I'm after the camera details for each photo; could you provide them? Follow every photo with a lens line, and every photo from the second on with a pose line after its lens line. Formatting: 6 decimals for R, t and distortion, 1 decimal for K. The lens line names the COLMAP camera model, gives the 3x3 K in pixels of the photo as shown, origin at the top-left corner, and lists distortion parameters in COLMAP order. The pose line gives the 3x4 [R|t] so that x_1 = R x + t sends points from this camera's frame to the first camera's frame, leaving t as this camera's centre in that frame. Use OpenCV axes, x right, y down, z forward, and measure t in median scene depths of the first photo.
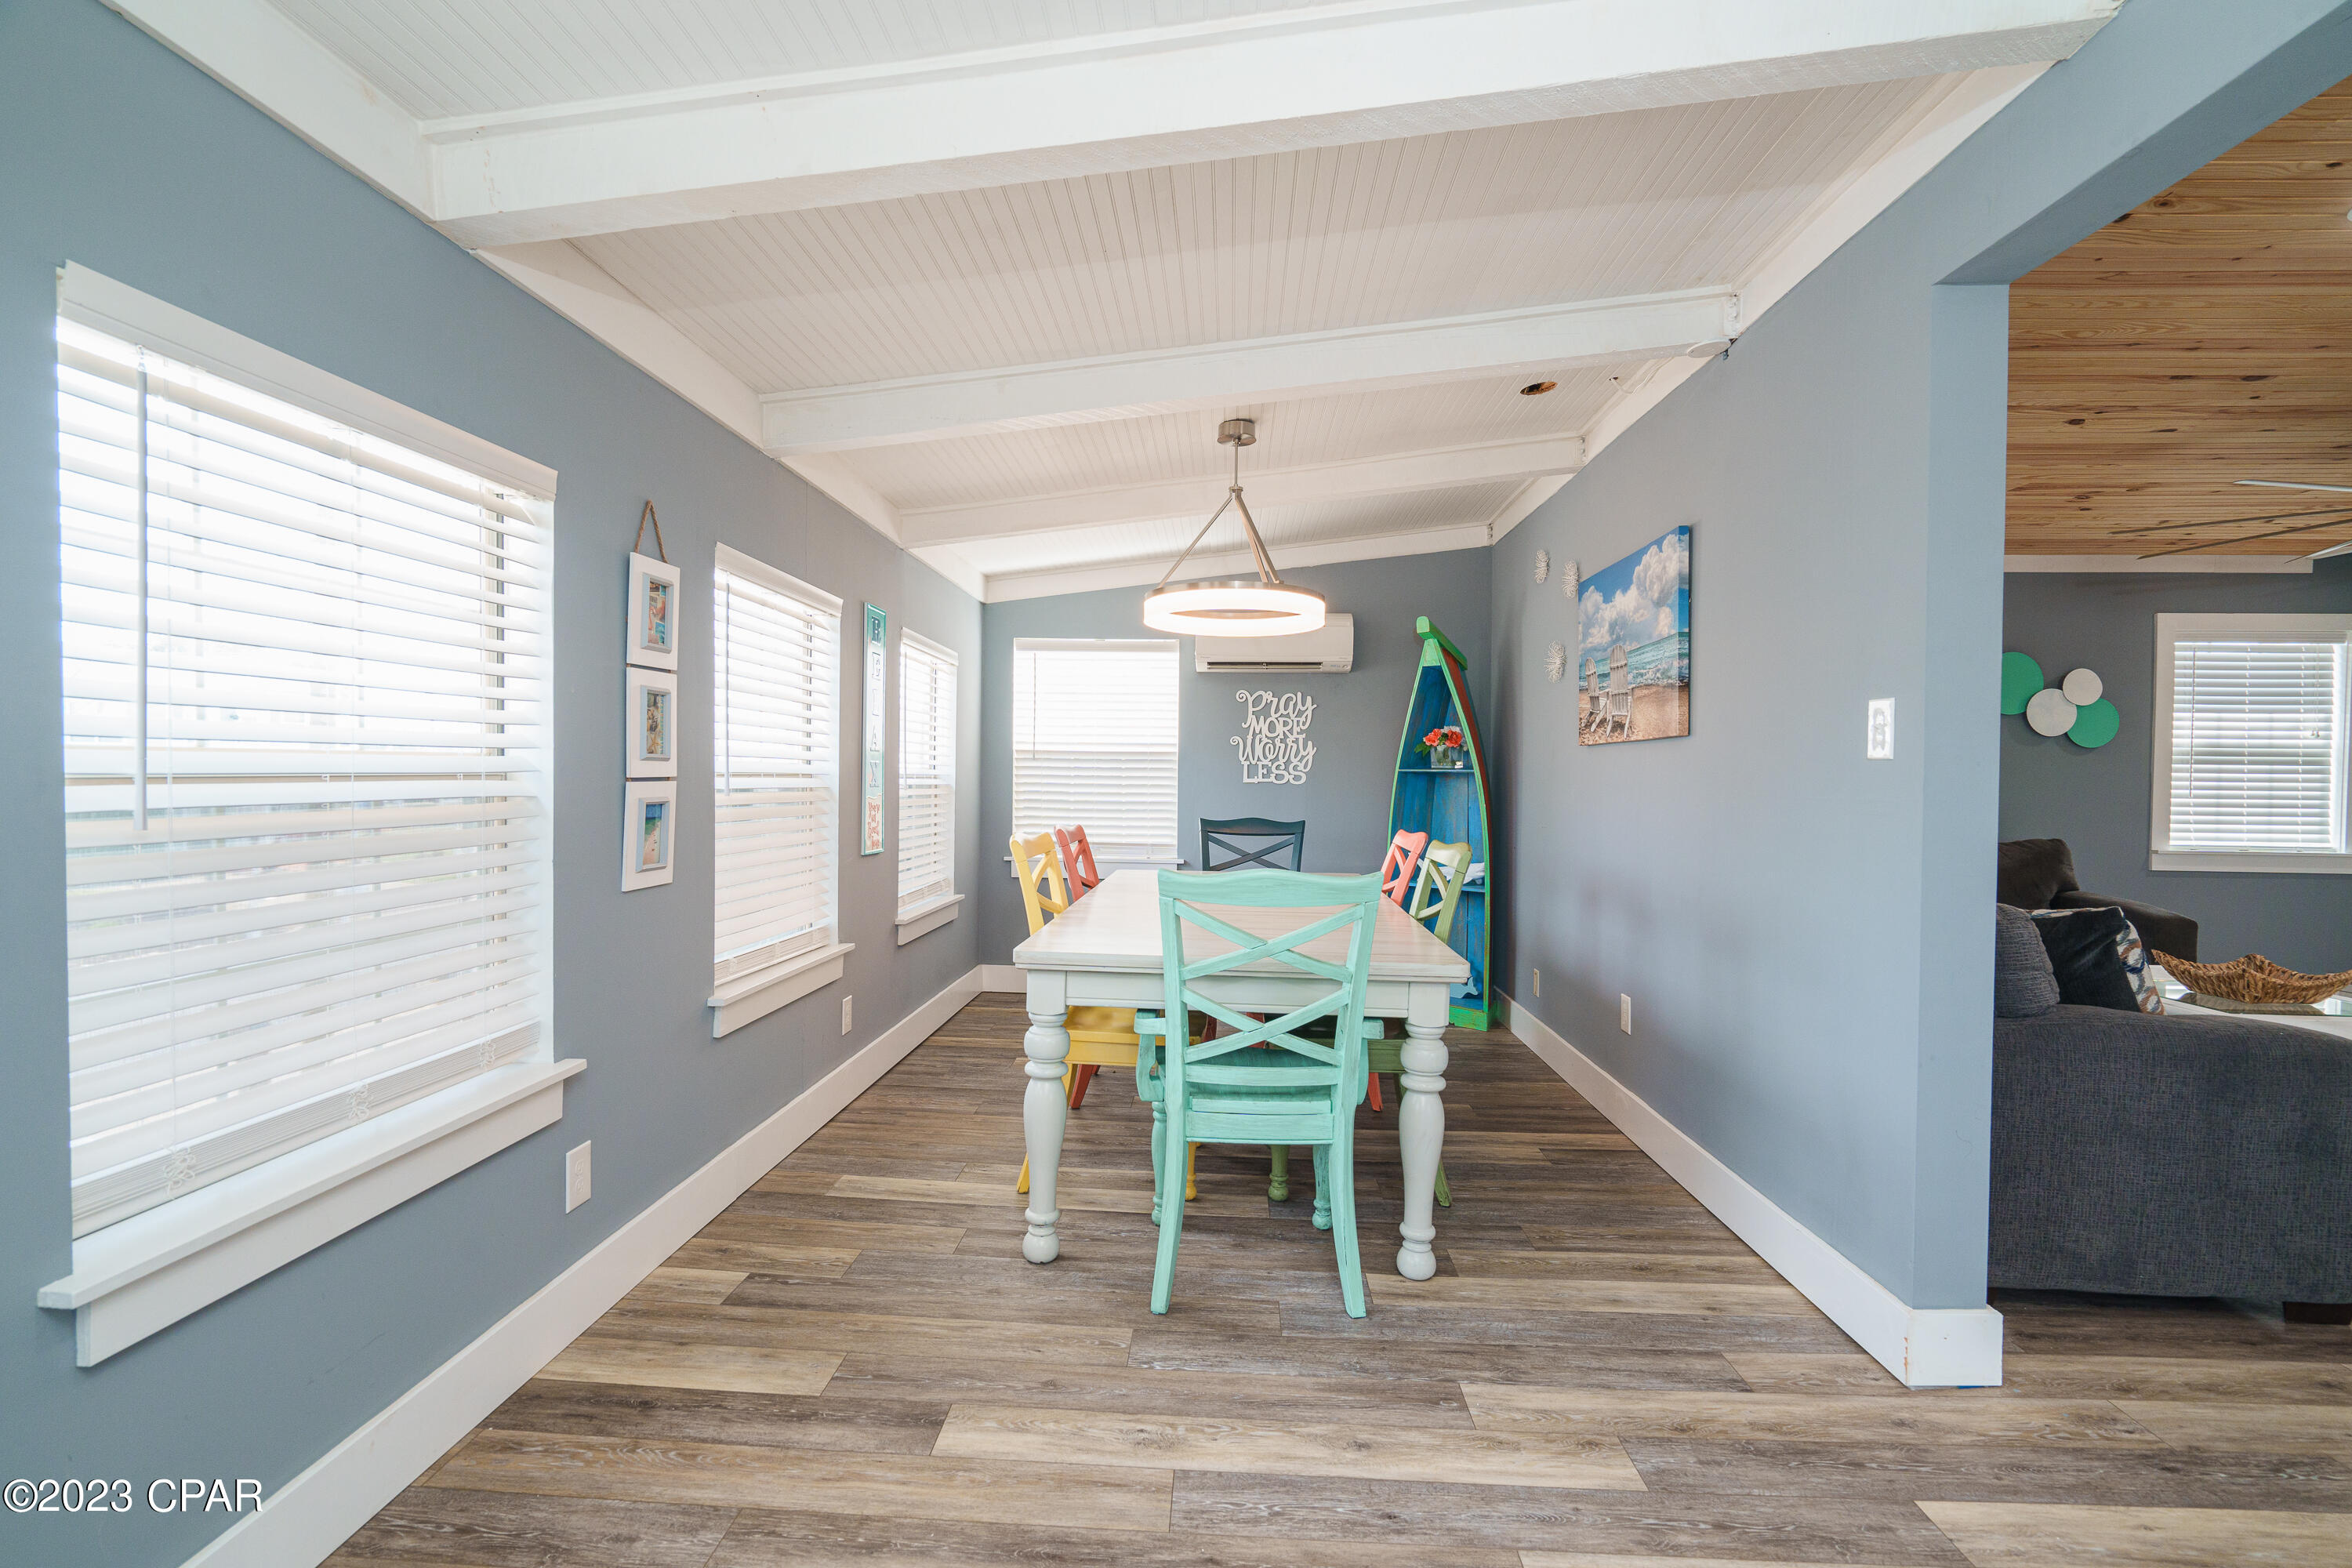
lens RADIAL K [[1062.3, 0, 1177.9], [0, 1062.3, 796.4], [0, 0, 1]] dist [-0.002899, 0.000125]
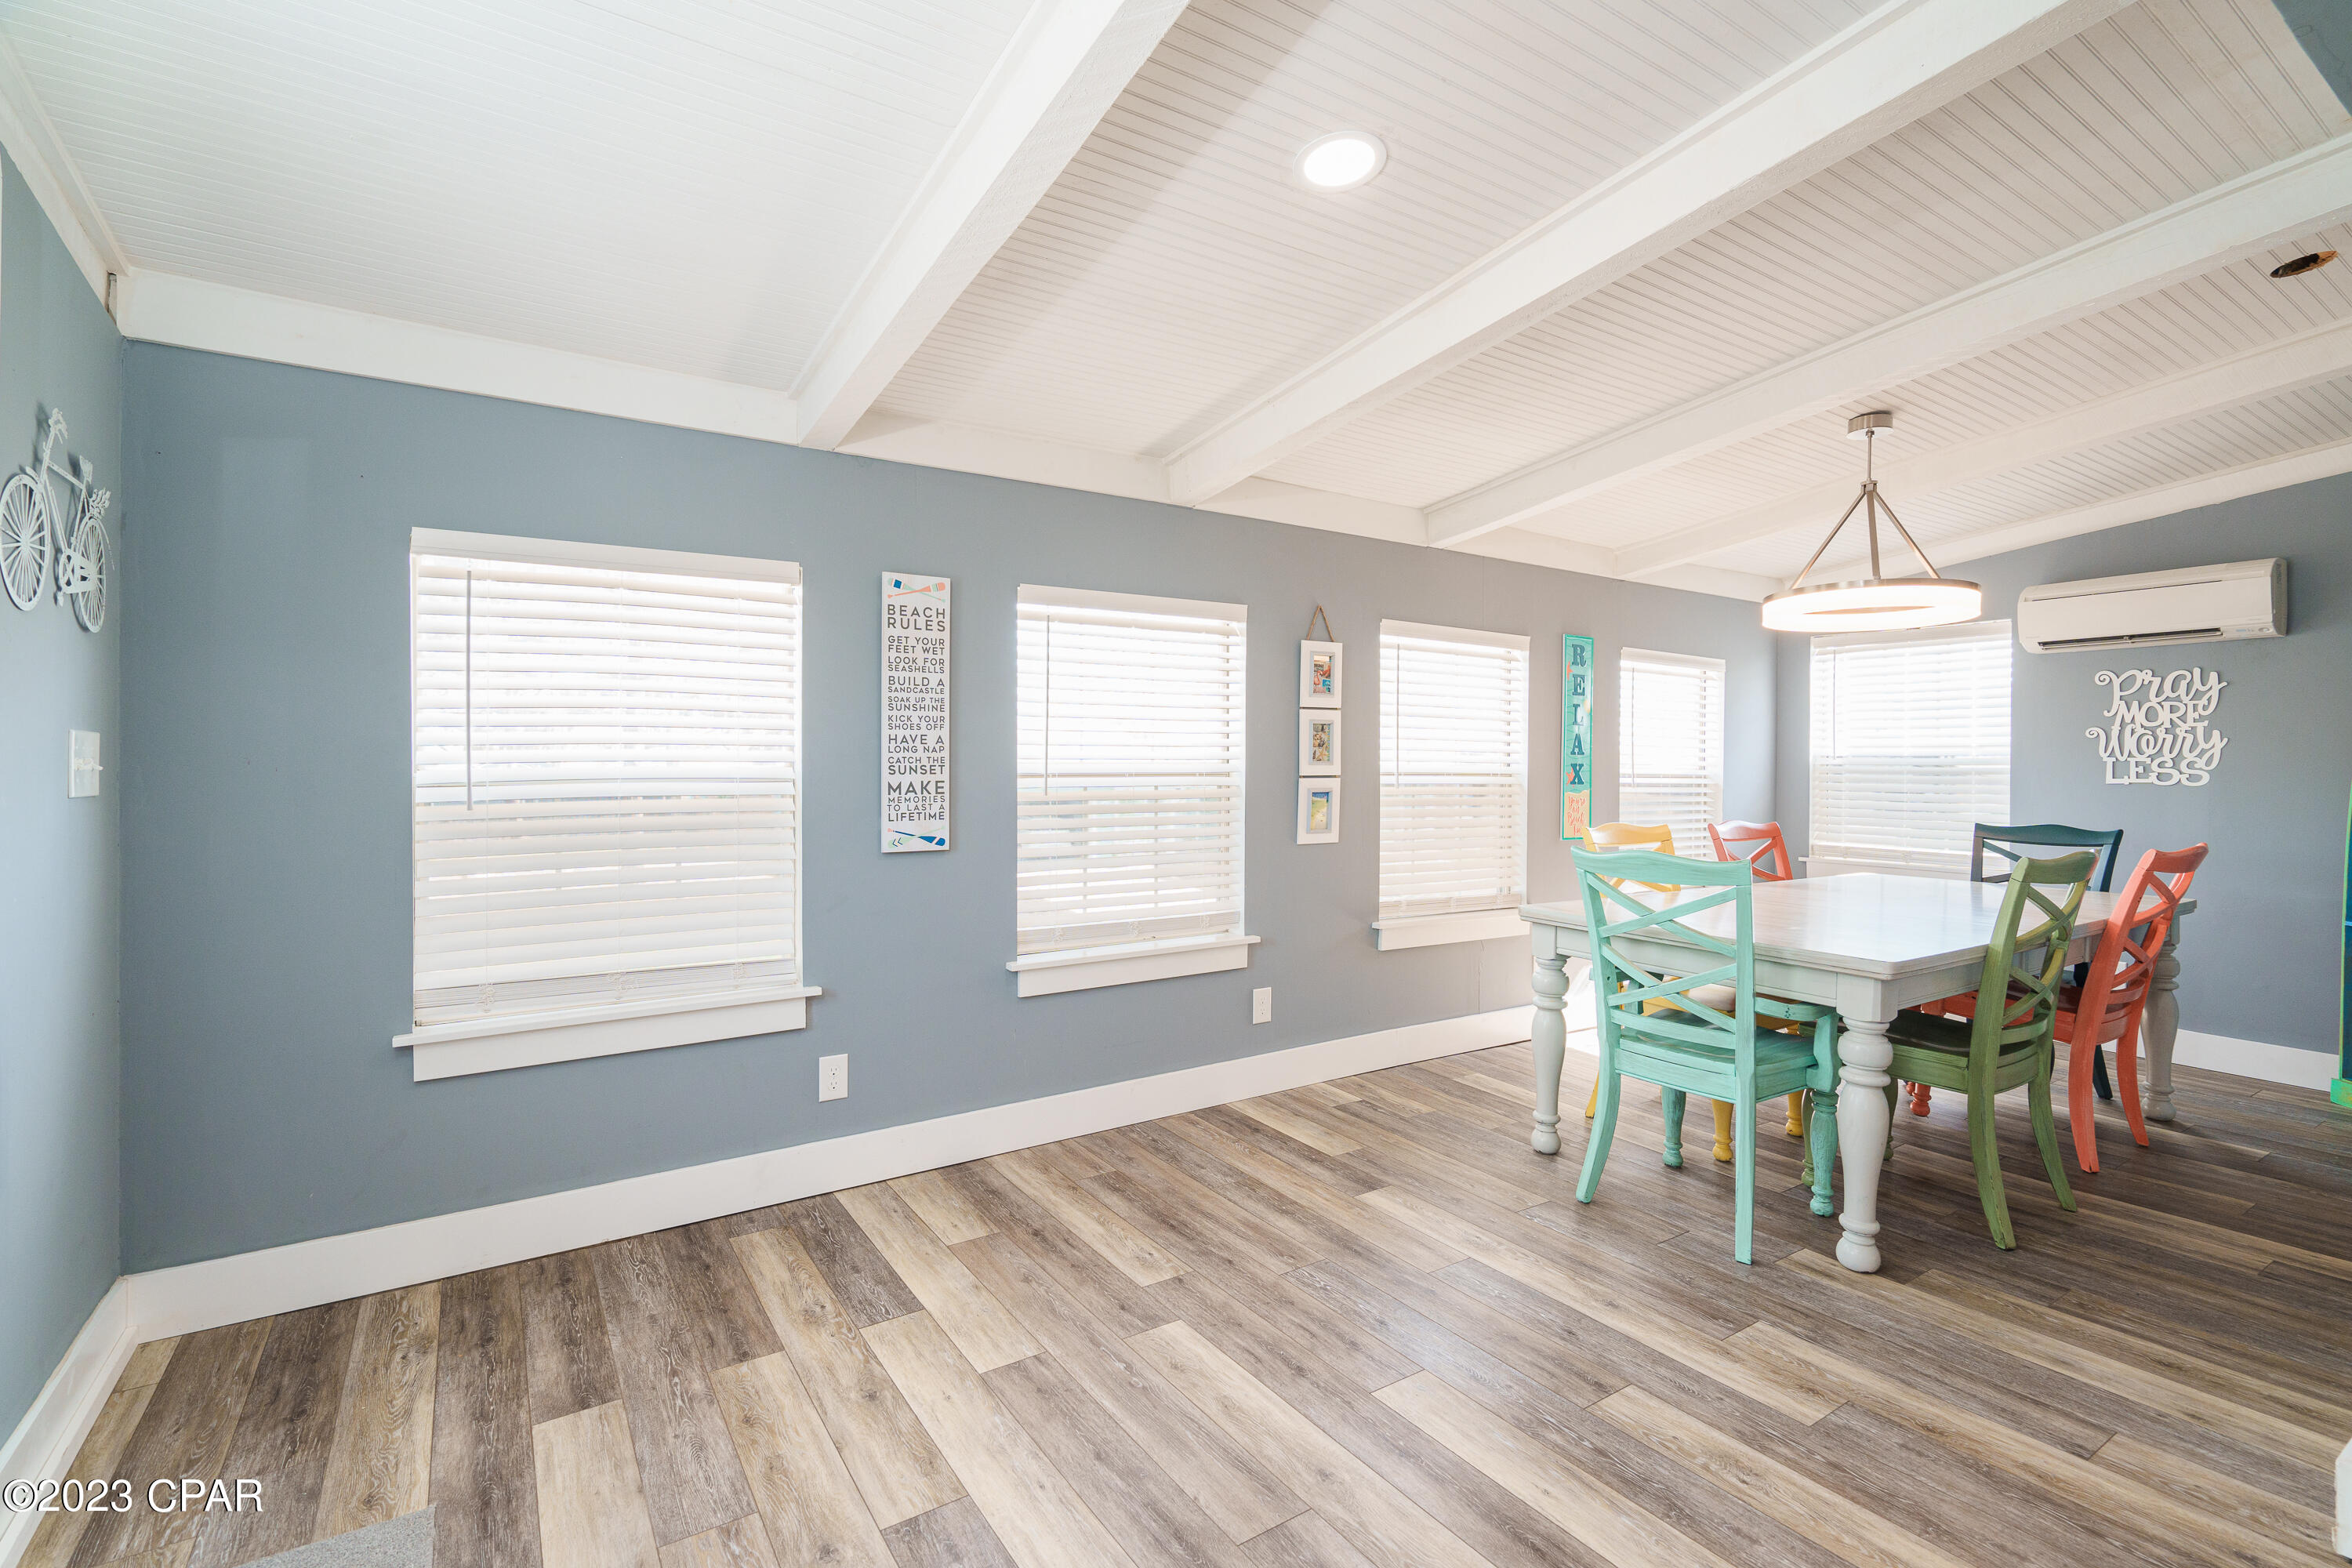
lens RADIAL K [[1066.8, 0, 1178.7], [0, 1066.8, 774.9], [0, 0, 1]] dist [-0.001423, 0.000551]
pose [[0.592644, -0.001702, -0.805463, 0.735128], [-0.016205, 0.999770, -0.014036, 0.007892], [0.805302, 0.021371, 0.592480, -0.146402]]
